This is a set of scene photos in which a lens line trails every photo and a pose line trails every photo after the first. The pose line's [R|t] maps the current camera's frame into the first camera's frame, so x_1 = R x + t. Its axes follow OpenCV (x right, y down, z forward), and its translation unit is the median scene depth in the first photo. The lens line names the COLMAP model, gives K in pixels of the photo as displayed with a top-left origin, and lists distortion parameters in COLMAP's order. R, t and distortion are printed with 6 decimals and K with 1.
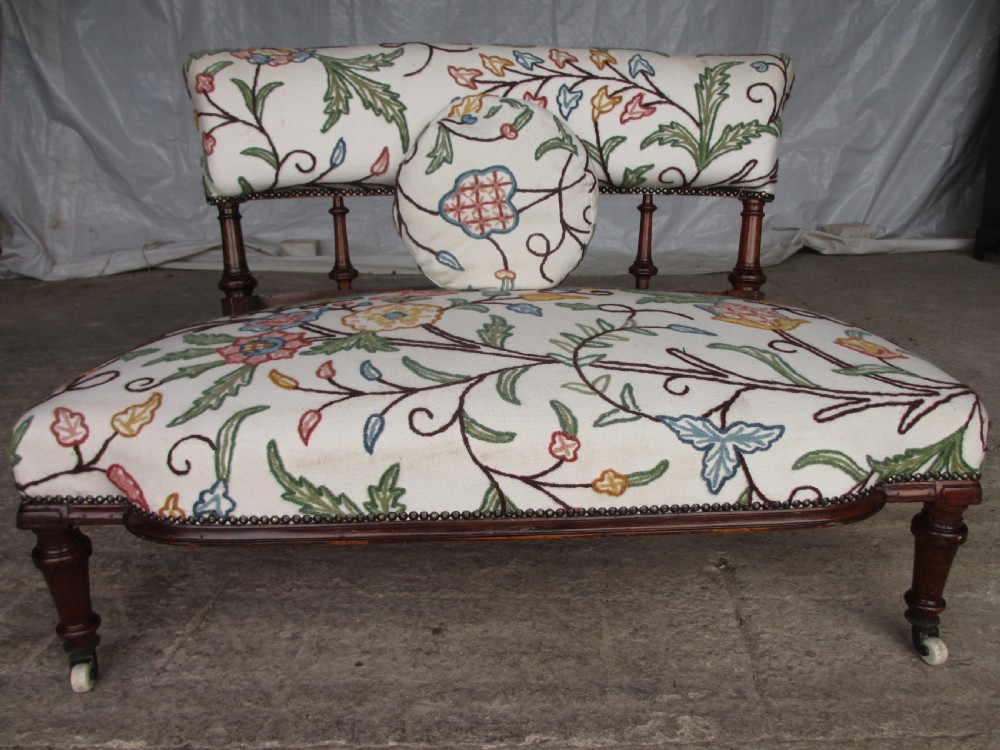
lens RADIAL K [[826.9, 0, 487.7], [0, 826.9, 375.5], [0, 0, 1]] dist [-0.025234, 0.001558]
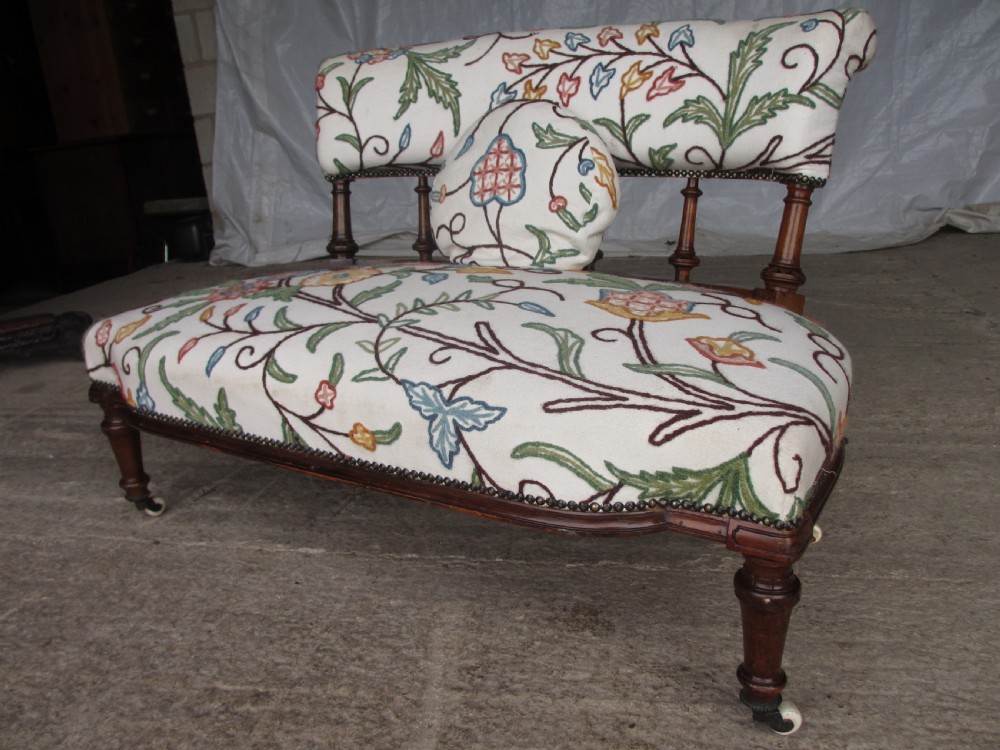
lens RADIAL K [[820.5, 0, 520.3], [0, 820.5, 378.5], [0, 0, 1]] dist [-0.026218, 0.005807]
pose [[0.833110, 0.137040, -0.535862, 0.595250], [-0.138481, 0.989644, 0.037792, -0.007214], [0.535492, 0.042721, 0.843459, 0.152937]]
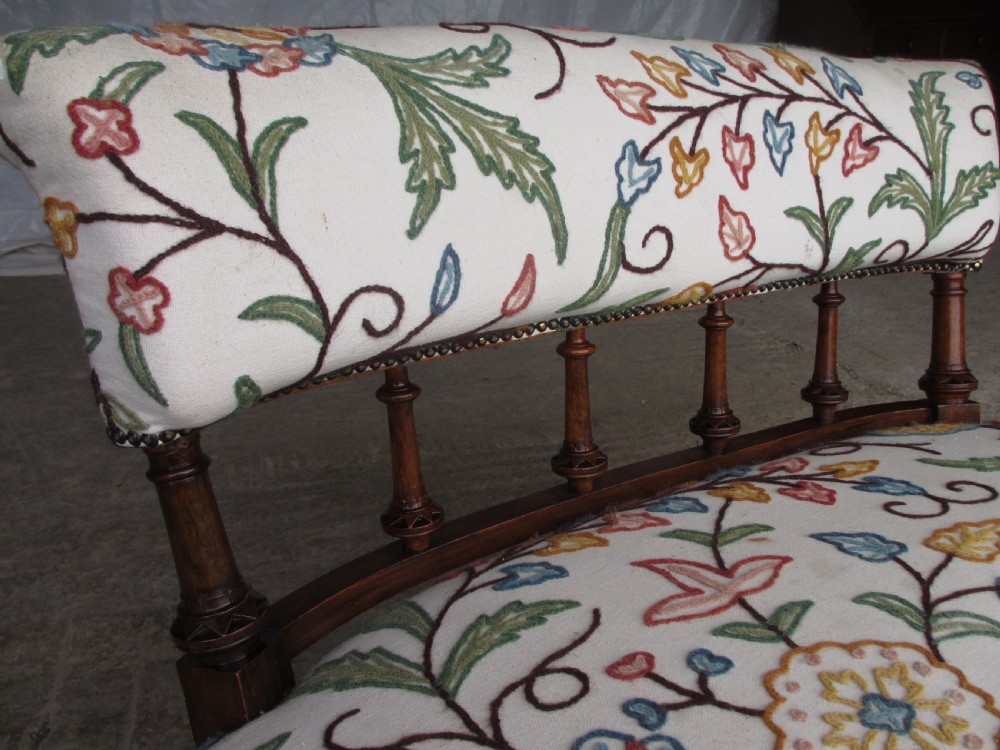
lens RADIAL K [[820.5, 0, 494.2], [0, 820.5, 393.0], [0, 0, 1]] dist [-0.042438, 0.031306]
pose [[0.869209, -0.175457, 0.462267, -0.367184], [0.156251, 0.984483, 0.079866, -0.241869], [-0.469107, 0.002810, 0.883137, 0.609572]]
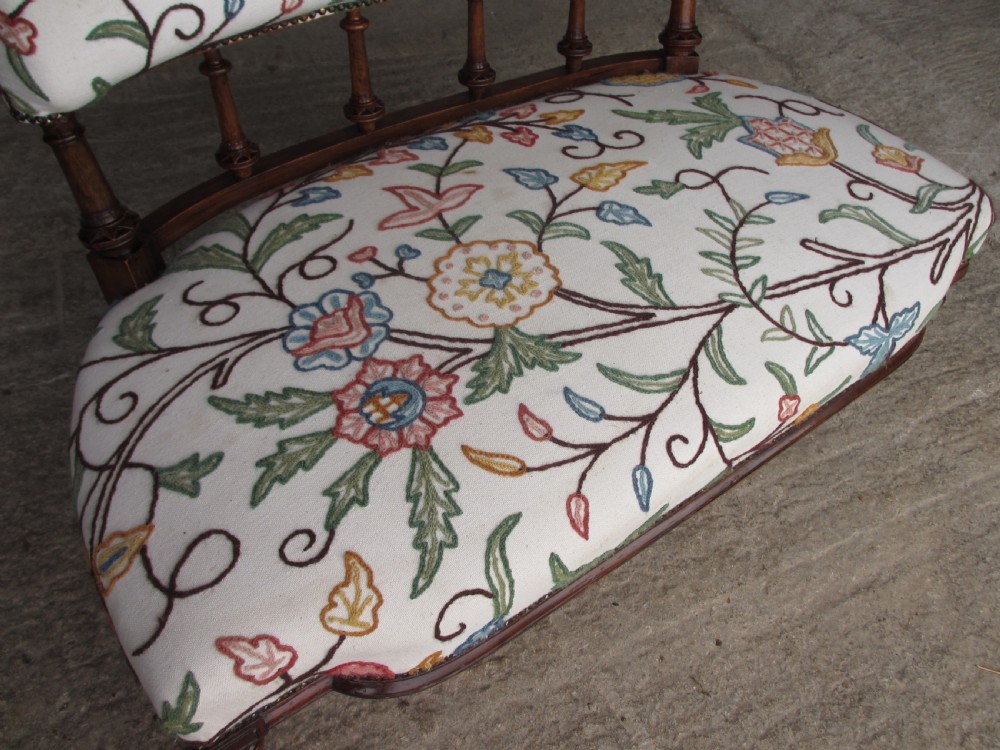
lens RADIAL K [[829.8, 0, 500.0], [0, 829.8, 375.0], [0, 0, 1]] dist [-0.049787, 0.020751]
pose [[0.821457, -0.387576, 0.418321, -0.380411], [0.119989, 0.834596, 0.537635, -0.335373], [-0.557504, -0.391450, 0.732090, 0.340058]]
